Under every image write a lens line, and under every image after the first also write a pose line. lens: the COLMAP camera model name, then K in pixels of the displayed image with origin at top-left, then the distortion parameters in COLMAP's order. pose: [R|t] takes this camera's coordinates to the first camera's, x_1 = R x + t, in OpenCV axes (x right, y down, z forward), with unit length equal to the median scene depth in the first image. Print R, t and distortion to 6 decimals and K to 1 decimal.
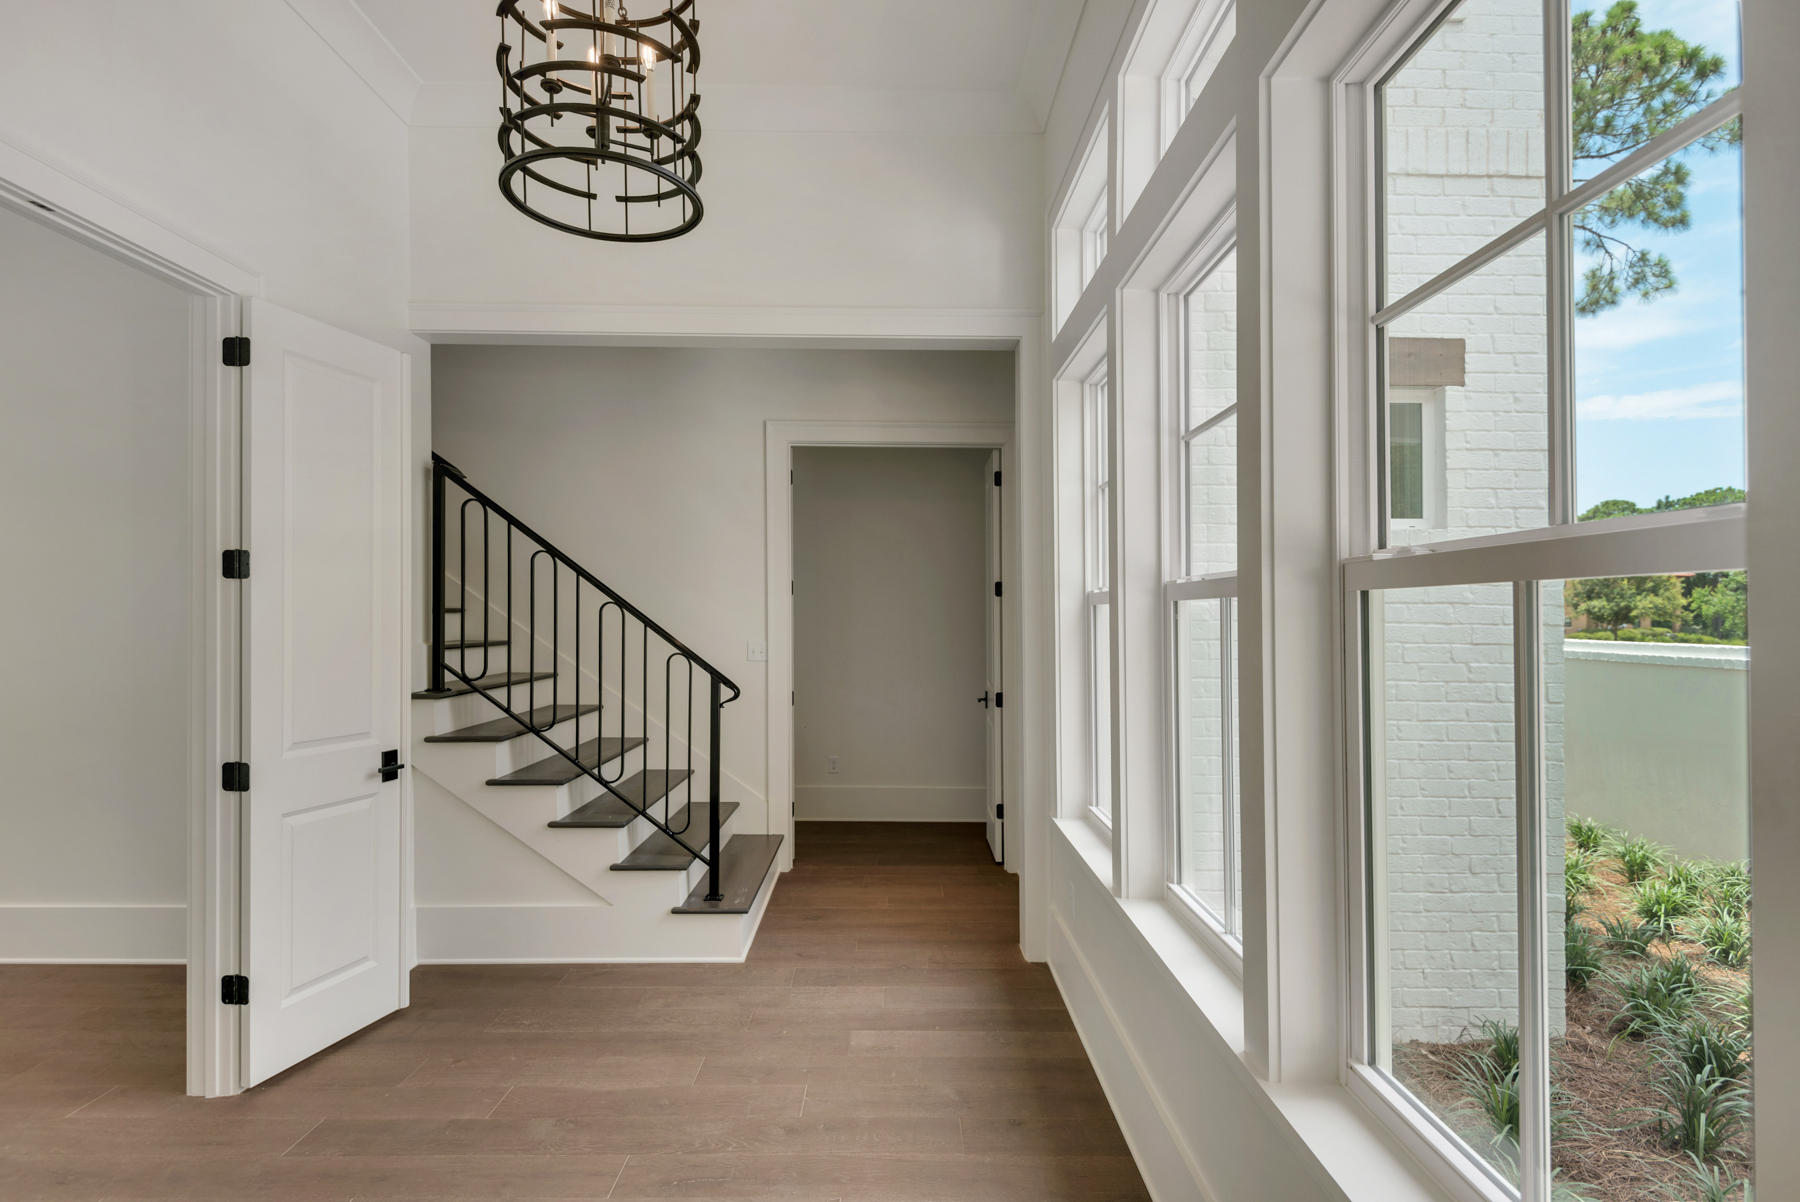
lens RADIAL K [[963.8, 0, 900.0], [0, 963.8, 601.0], [0, 0, 1]] dist [-0.003773, -0.001905]
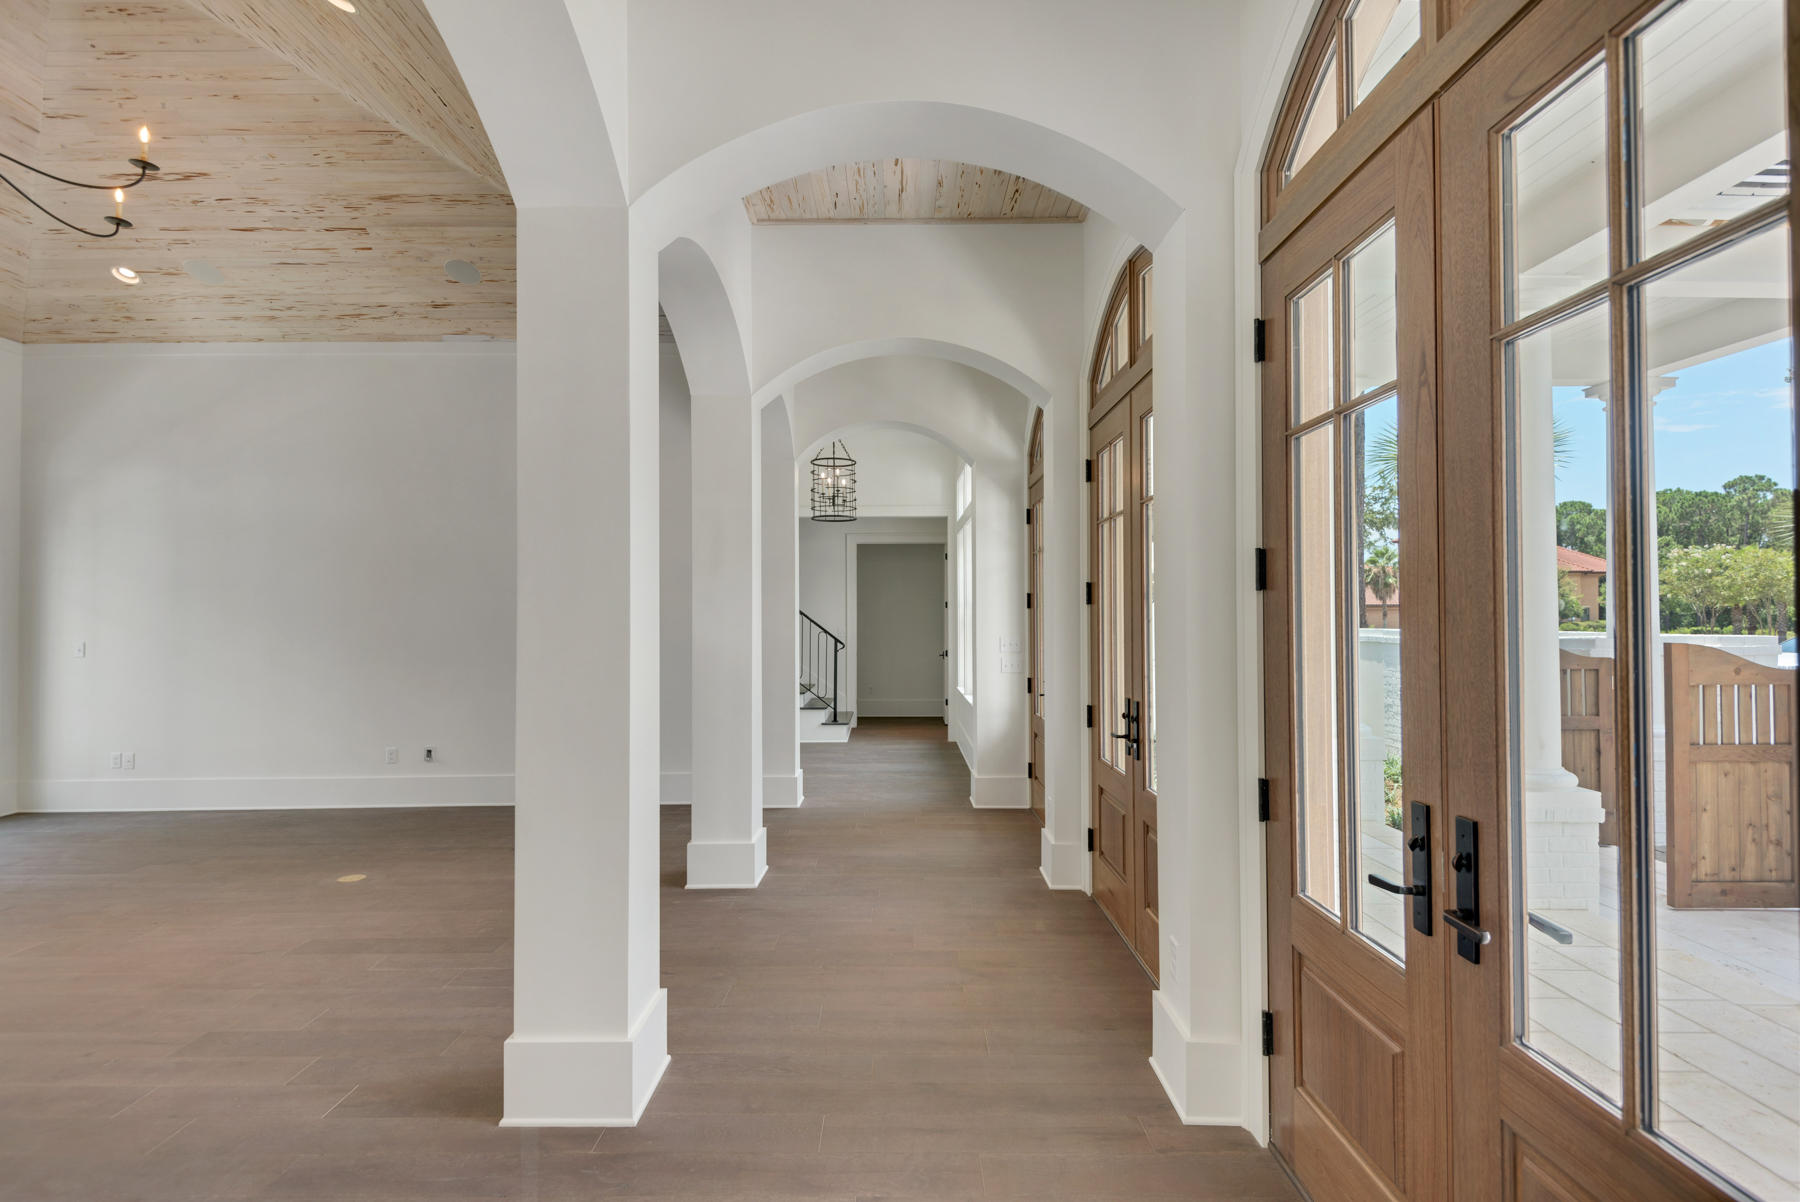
lens RADIAL K [[963.8, 0, 900.0], [0, 963.8, 601.0], [0, 0, 1]] dist [-0.003773, -0.001905]
pose [[0.999998, -0.001029, 0.001729, -0.014382], [0.001019, 0.999983, 0.005709, -0.047175], [-0.001735, -0.005707, 0.999982, -1.731124]]
